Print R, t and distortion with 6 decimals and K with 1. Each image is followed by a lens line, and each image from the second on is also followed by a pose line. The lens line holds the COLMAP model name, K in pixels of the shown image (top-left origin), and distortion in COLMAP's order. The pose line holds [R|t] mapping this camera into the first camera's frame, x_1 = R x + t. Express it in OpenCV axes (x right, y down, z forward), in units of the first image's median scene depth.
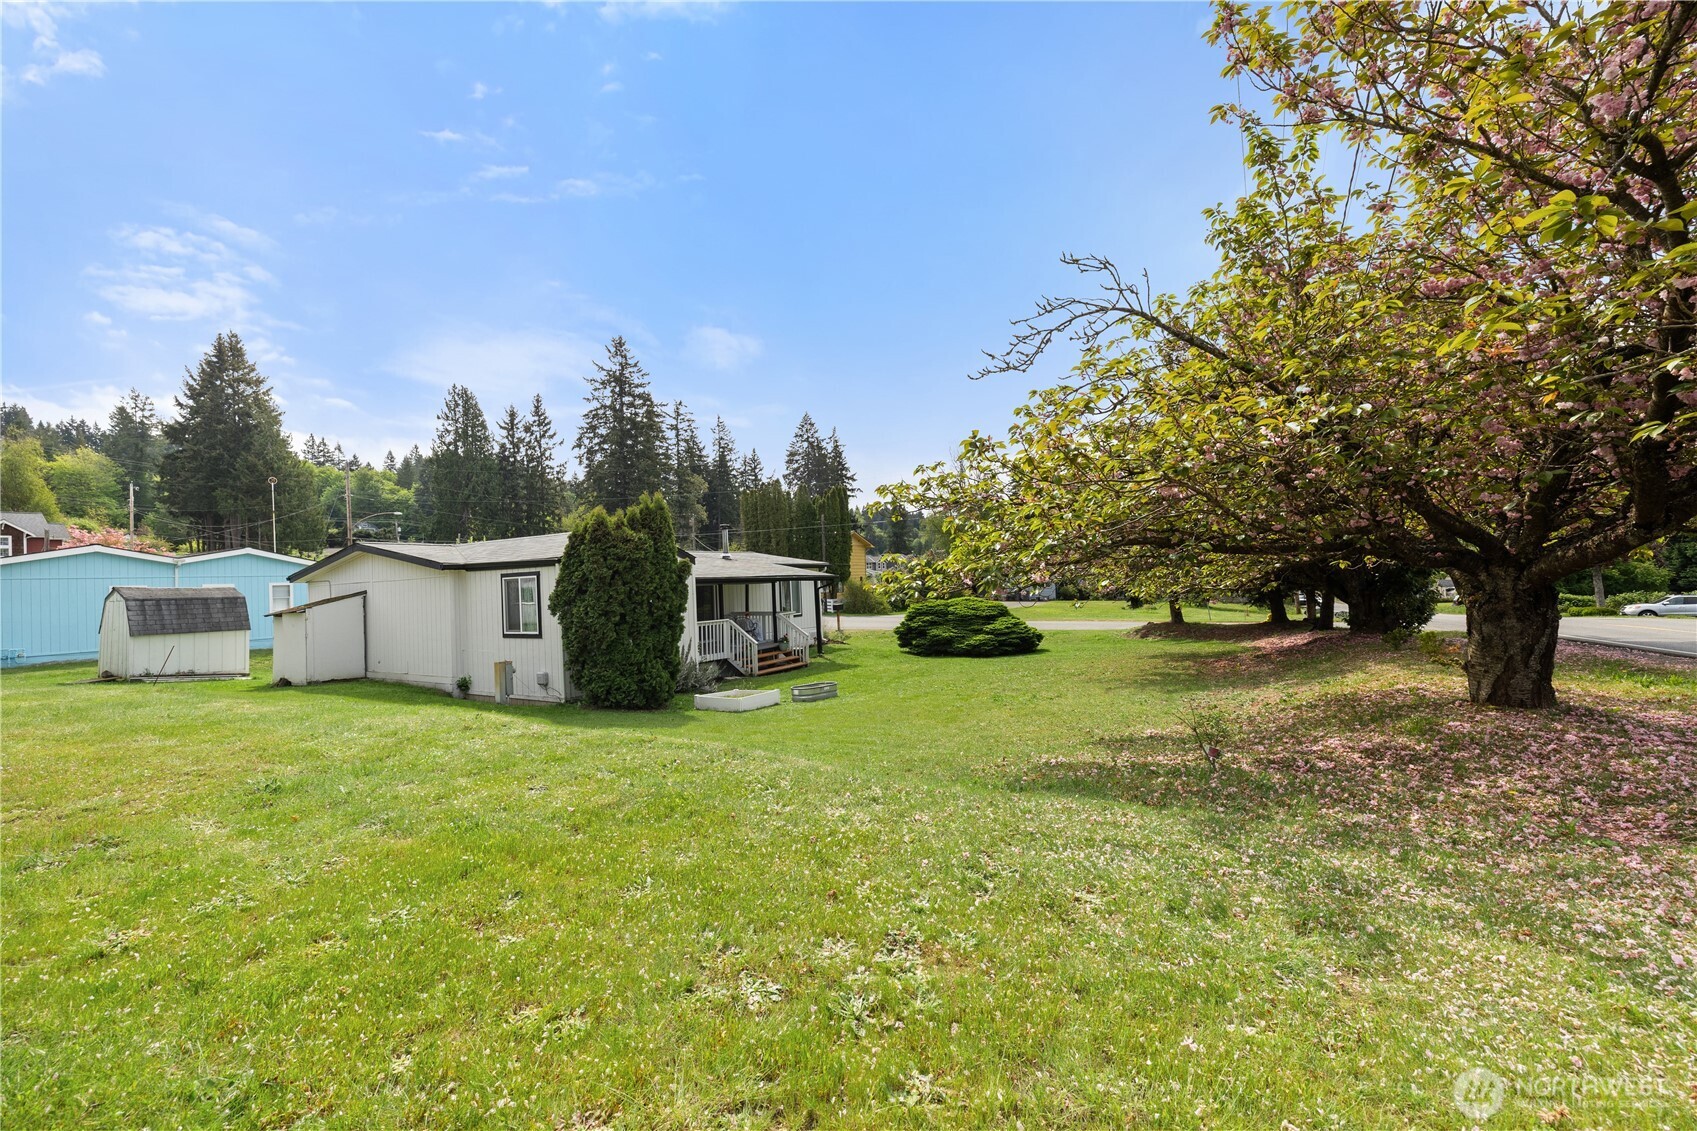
lens RADIAL K [[744.6, 0, 848.5], [0, 744.6, 565.5], [0, 0, 1]] dist [0.004245, 0.000117]
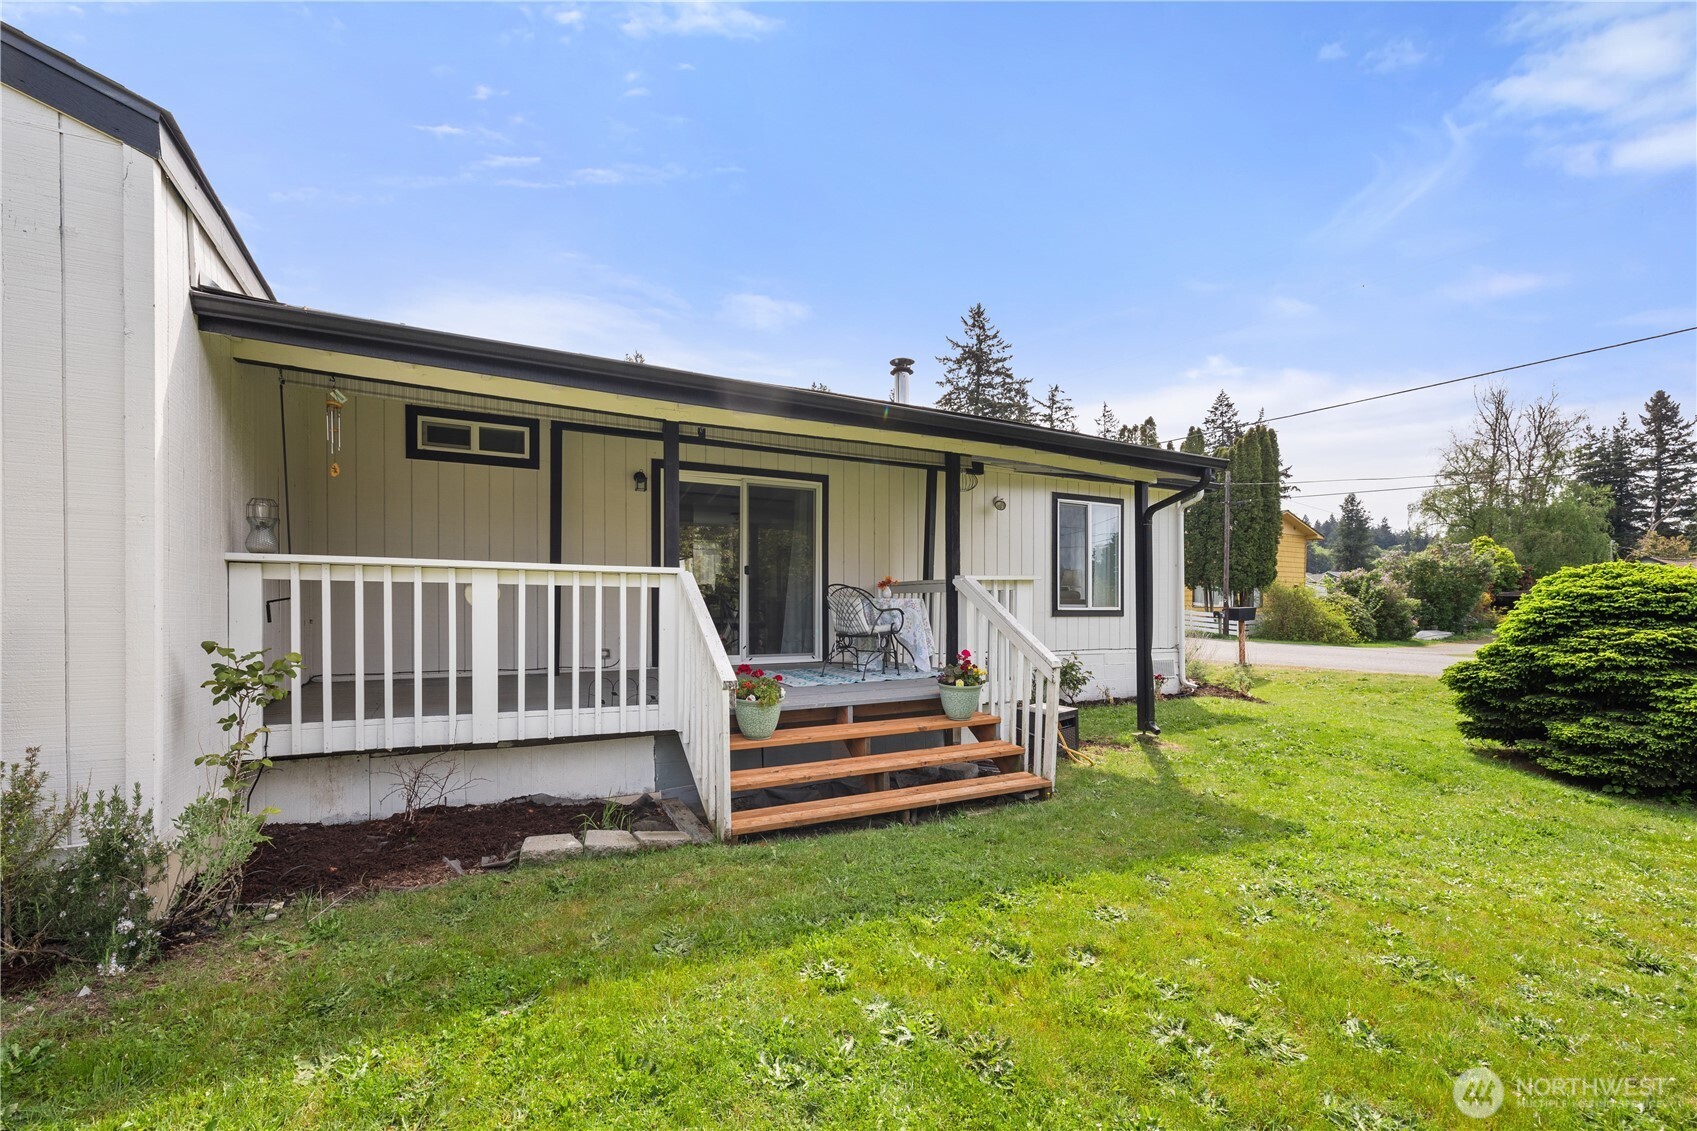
lens RADIAL K [[720.2, 0, 855.1], [0, 720.2, 610.1], [0, 0, 1]] dist [0.000386, -0.000047]
pose [[0.863683, 0.041804, -0.502299, 0.001175], [-0.028466, 0.999010, 0.034195, 0.018997], [0.503231, -0.015235, 0.864018, 0.207934]]
